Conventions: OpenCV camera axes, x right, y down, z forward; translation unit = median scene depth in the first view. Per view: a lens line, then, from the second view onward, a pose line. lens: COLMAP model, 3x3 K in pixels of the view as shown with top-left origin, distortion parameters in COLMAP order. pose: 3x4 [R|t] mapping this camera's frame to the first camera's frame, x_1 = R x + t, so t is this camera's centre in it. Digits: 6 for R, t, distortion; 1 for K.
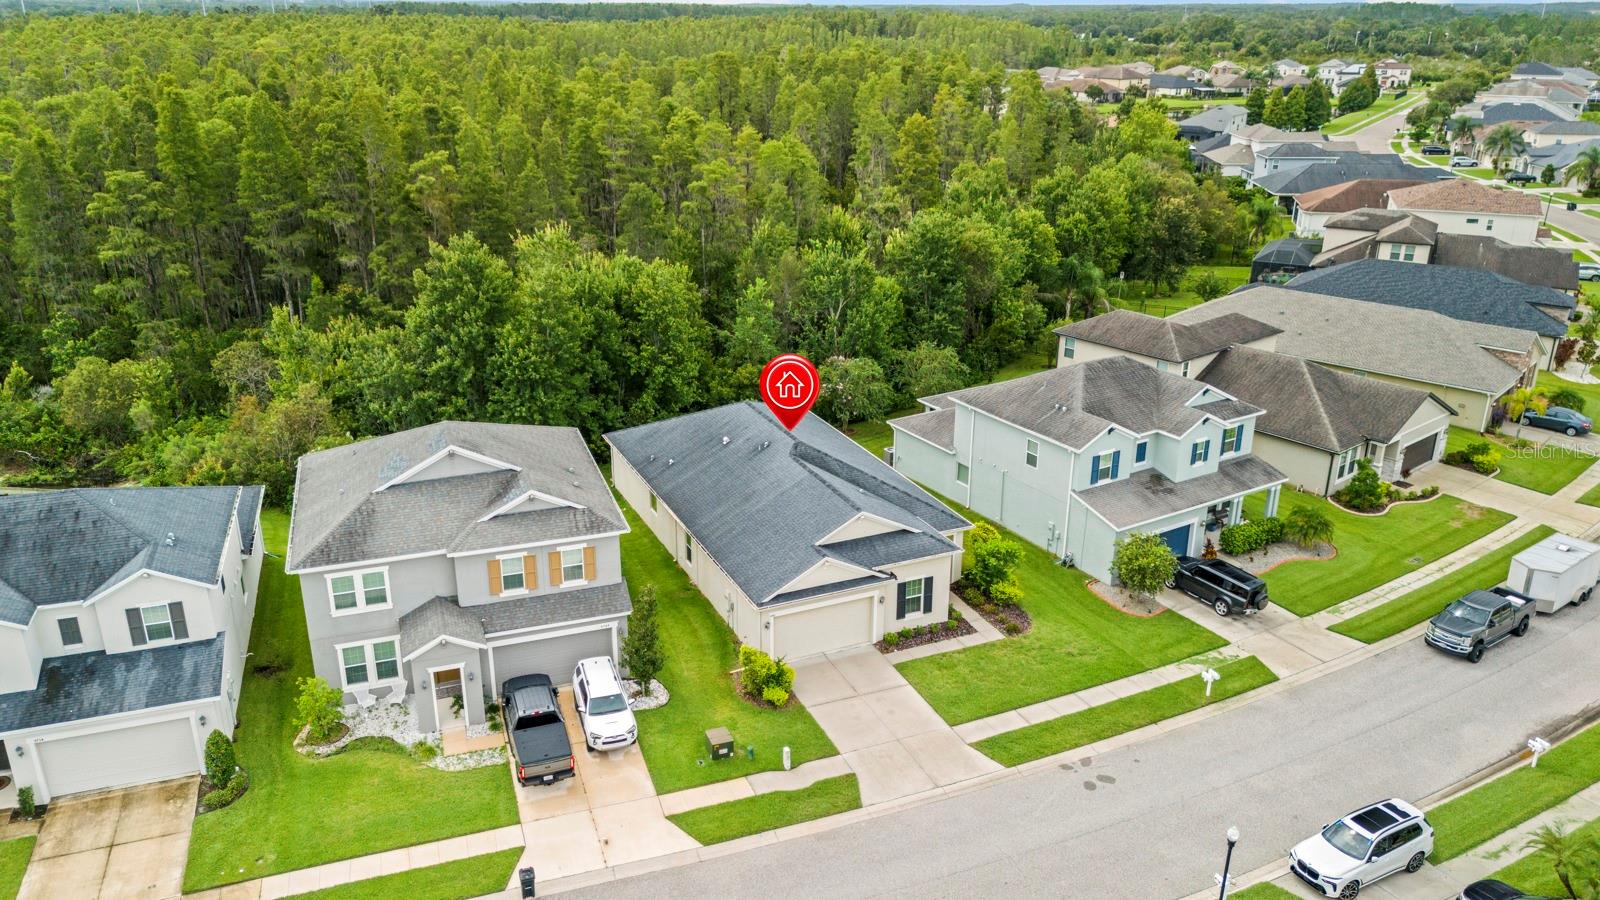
lens RADIAL K [[1171.1, 0, 790.6], [0, 1171.1, 451.6], [0, 0, 1]] dist [0.069477, -0.059852]
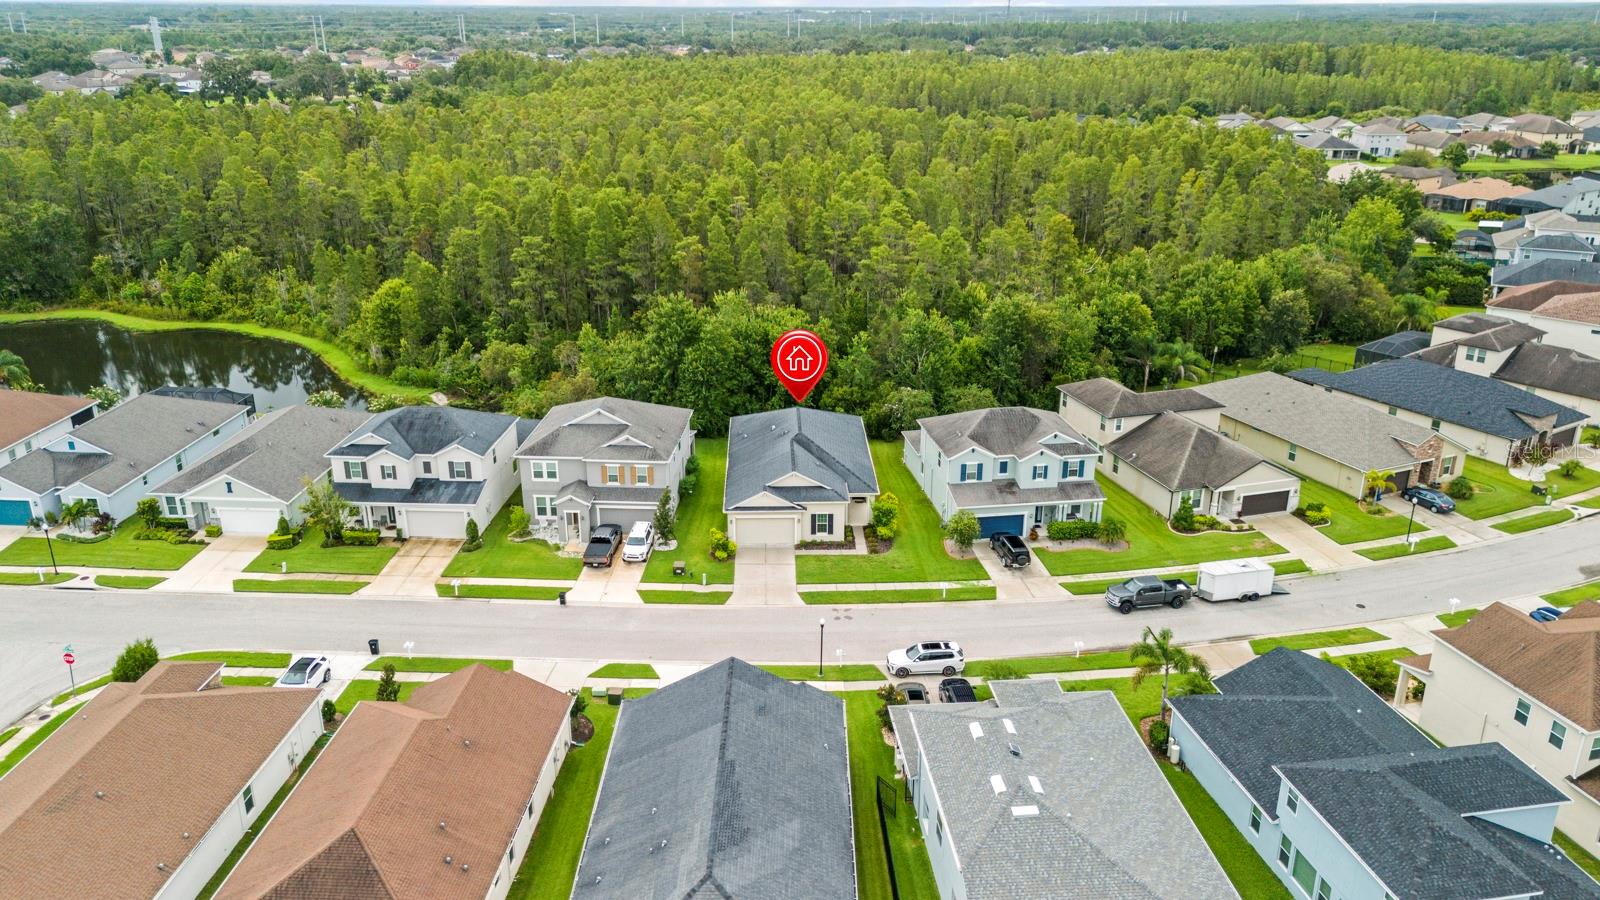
lens RADIAL K [[1171.1, 0, 793.6], [0, 1171.1, 446.7], [0, 0, 1]] dist [0.069477, -0.059852]
pose [[0.921546, 0.132865, -0.364830, 0.678543], [-0.134911, 0.990656, 0.020001, -0.022732], [0.364078, 0.030788, 0.930859, -0.669348]]
